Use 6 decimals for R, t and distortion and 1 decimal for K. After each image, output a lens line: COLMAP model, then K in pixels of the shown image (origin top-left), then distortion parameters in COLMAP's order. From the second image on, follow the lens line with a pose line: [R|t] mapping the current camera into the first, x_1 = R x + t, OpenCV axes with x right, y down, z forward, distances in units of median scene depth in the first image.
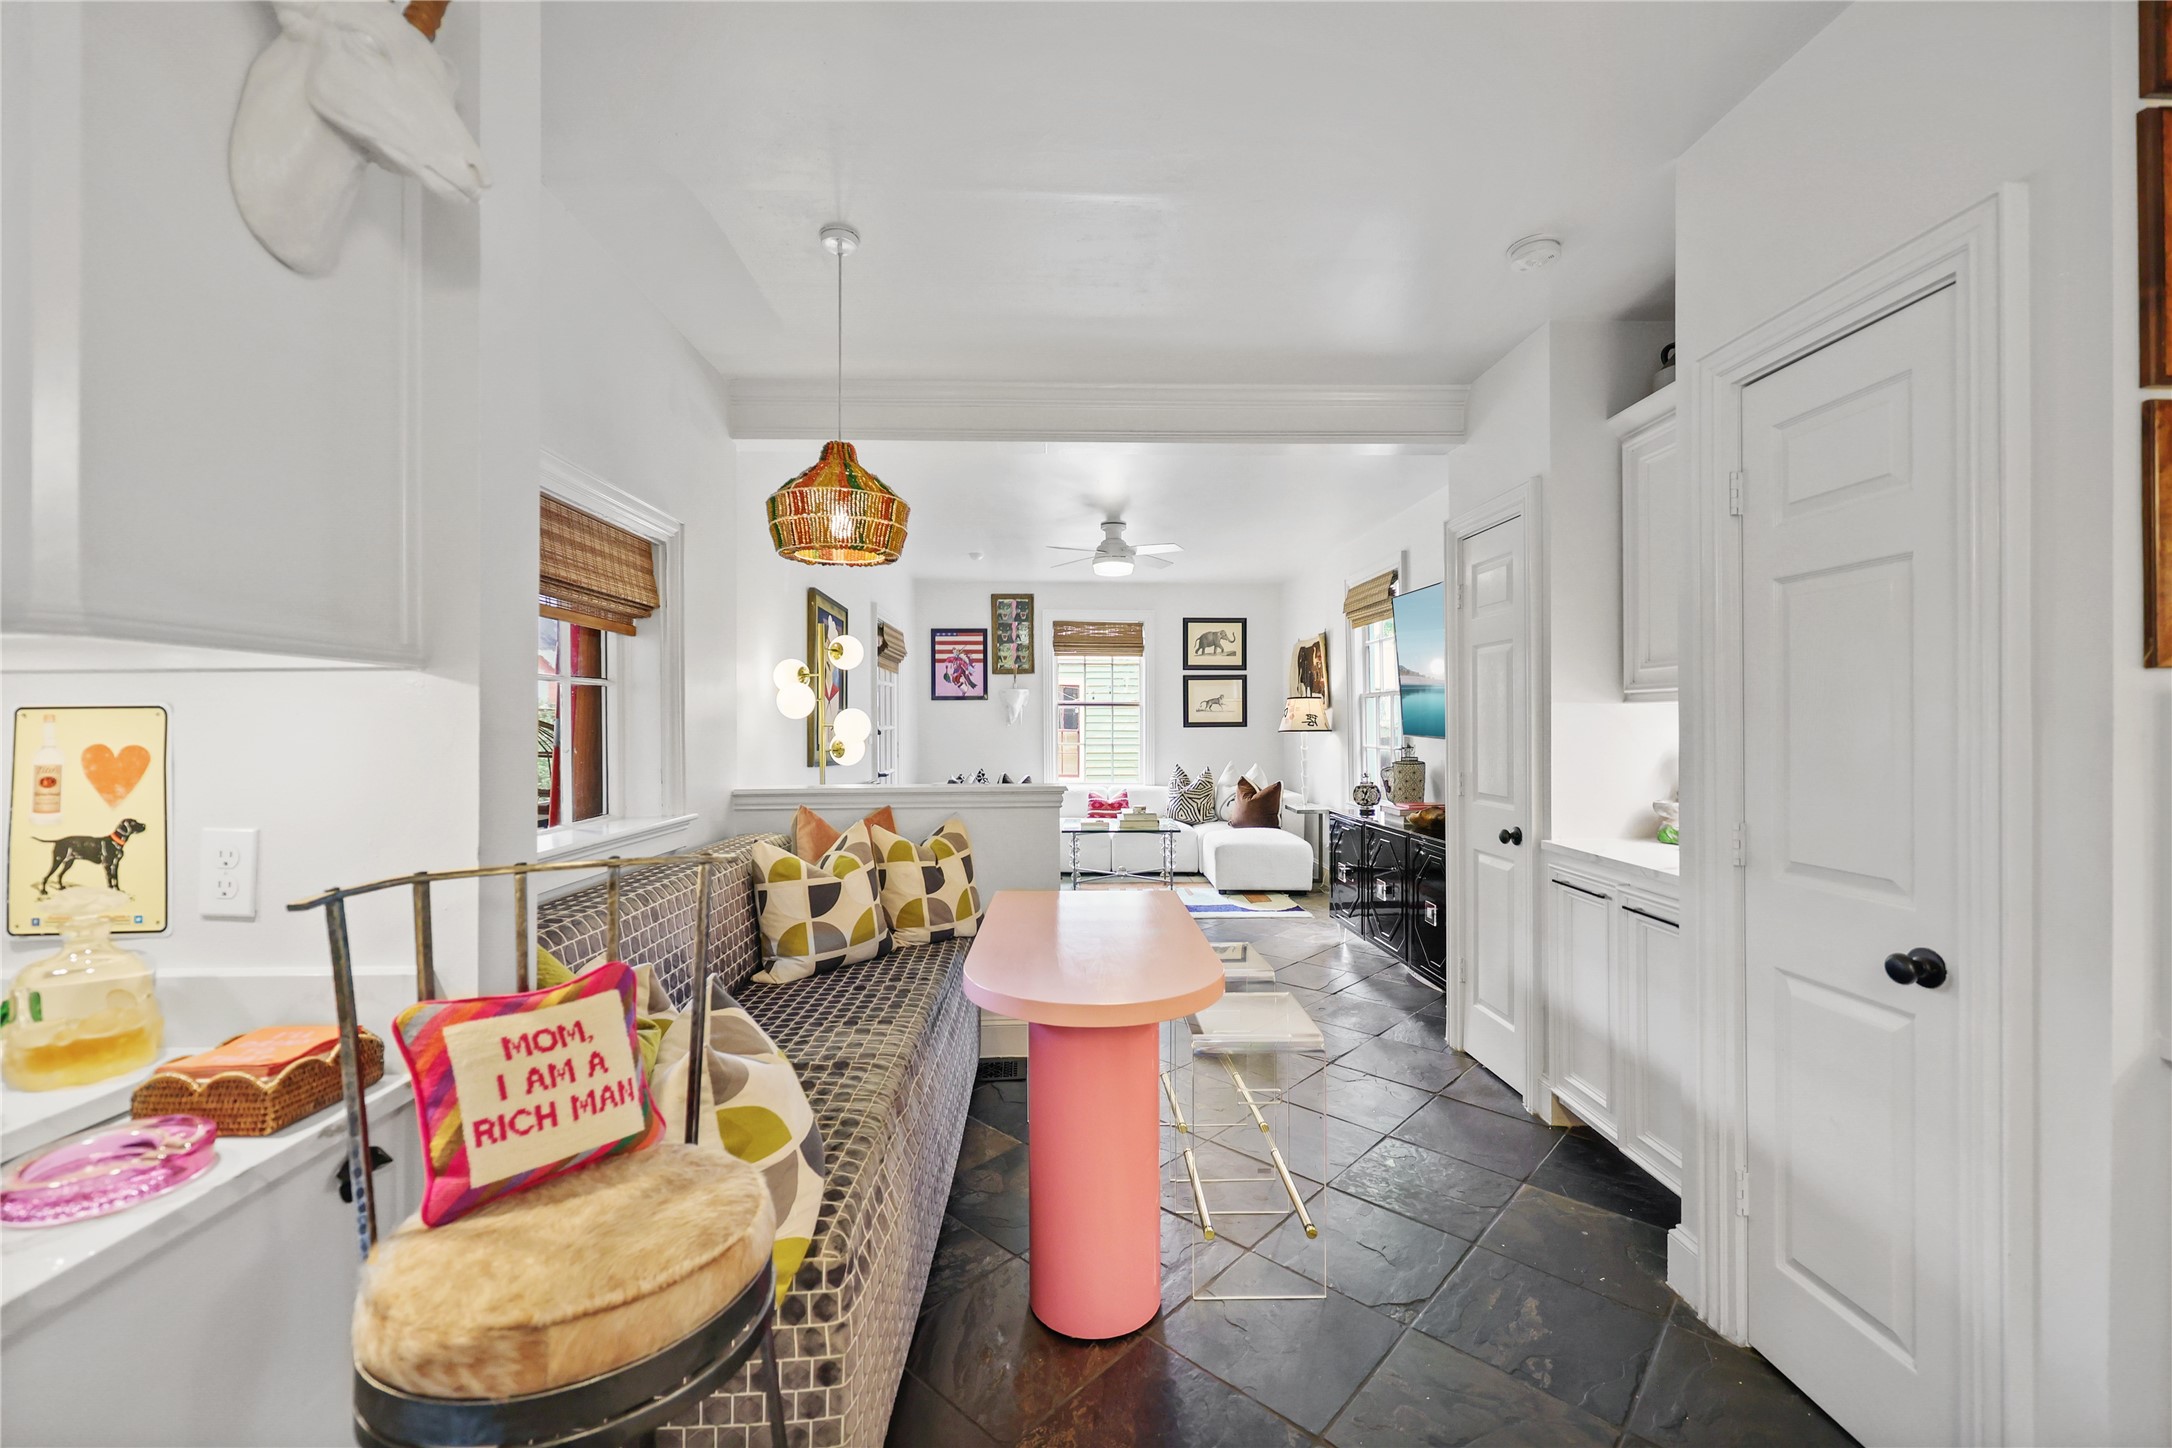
lens RADIAL K [[885.2, 0, 1087.1], [0, 885.2, 721.2], [0, 0, 1]] dist [-0.001438, 0.000068]
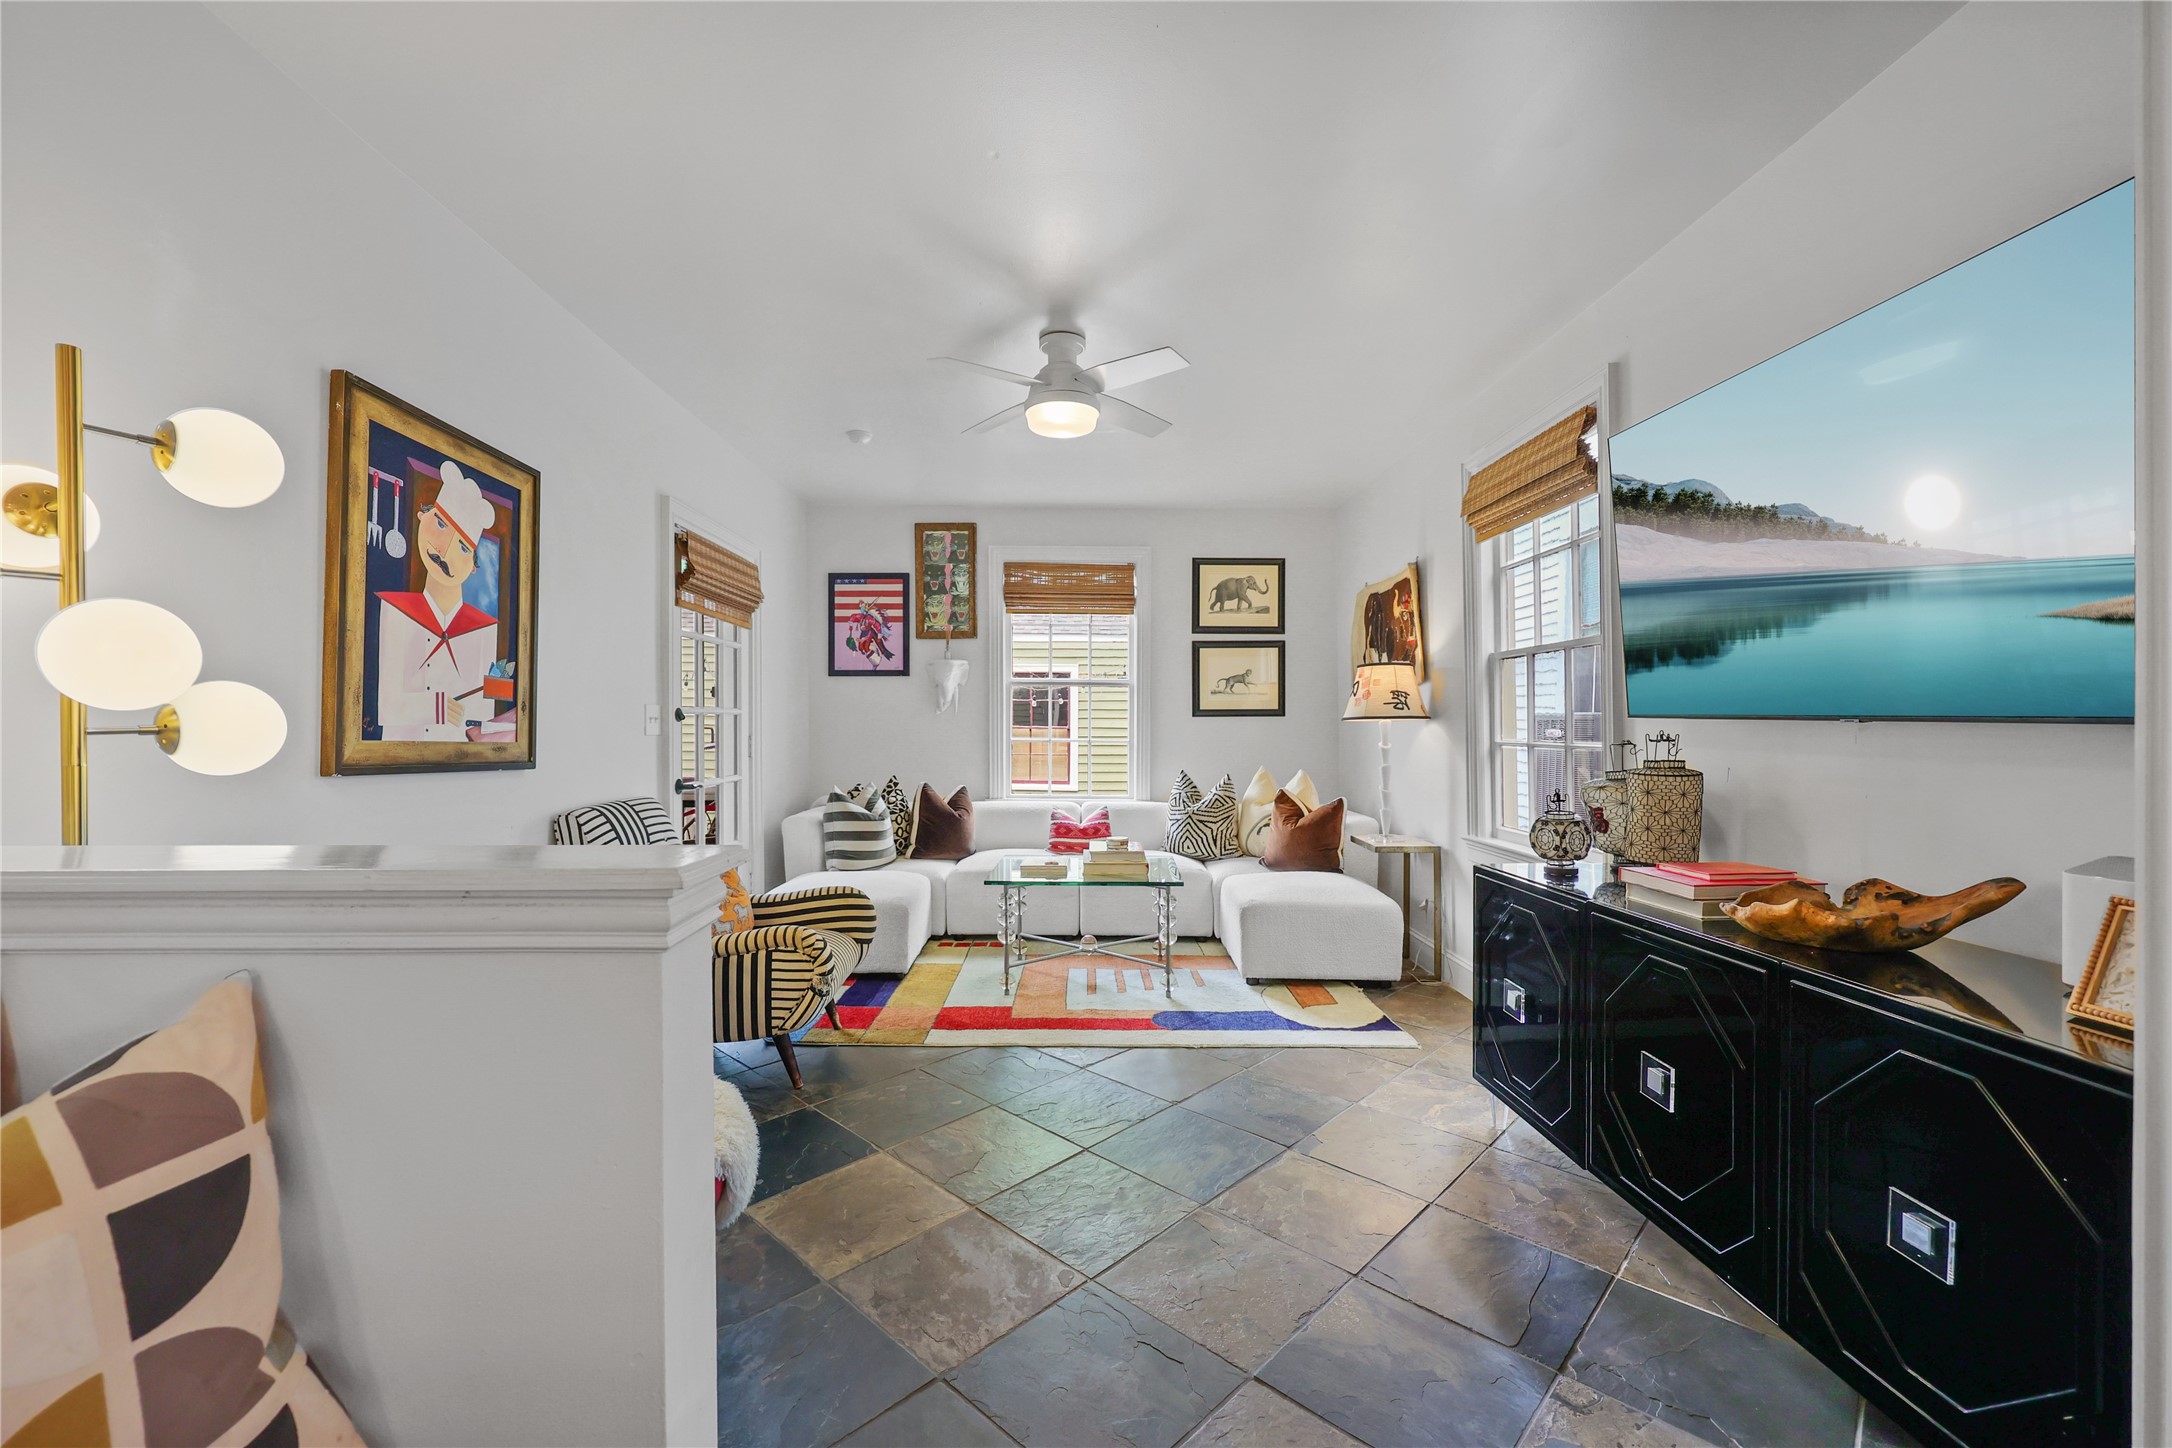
lens RADIAL K [[885.2, 0, 1081.7], [0, 885.2, 731.5], [0, 0, 1]] dist [-0.001438, 0.000068]
pose [[0.999744, 0.003609, -0.022341, 0.038225], [-0.003420, 0.999958, 0.008502, 0.013107], [0.022370, -0.008423, 0.999714, 0.310559]]
